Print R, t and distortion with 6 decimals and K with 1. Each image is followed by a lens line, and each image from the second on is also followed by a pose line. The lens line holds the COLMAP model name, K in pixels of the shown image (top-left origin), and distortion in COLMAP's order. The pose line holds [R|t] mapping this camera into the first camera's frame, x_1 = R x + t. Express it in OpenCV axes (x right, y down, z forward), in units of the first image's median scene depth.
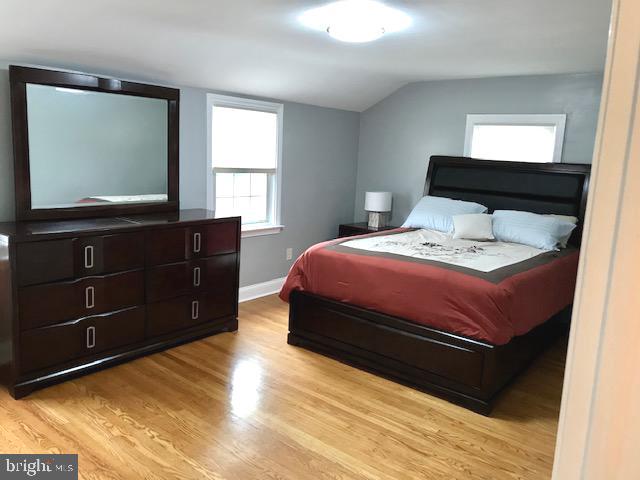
lens RADIAL K [[528.9, 0, 321.7], [0, 528.9, 241.6], [0, 0, 1]] dist [0.052994, -0.075746]
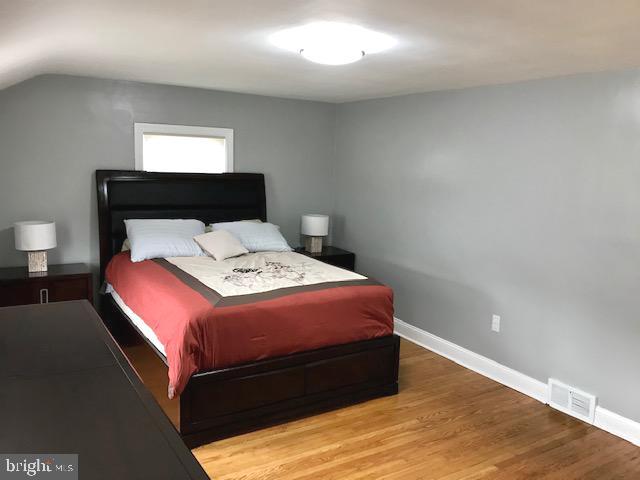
lens RADIAL K [[528.9, 0, 321.3], [0, 528.9, 237.0], [0, 0, 1]] dist [0.052994, -0.075746]
pose [[0.322346, -0.175342, 0.930241, -0.700944], [0.145721, 0.980173, 0.134259, -0.182150], [-0.935339, 0.092278, 0.341506, 0.618854]]
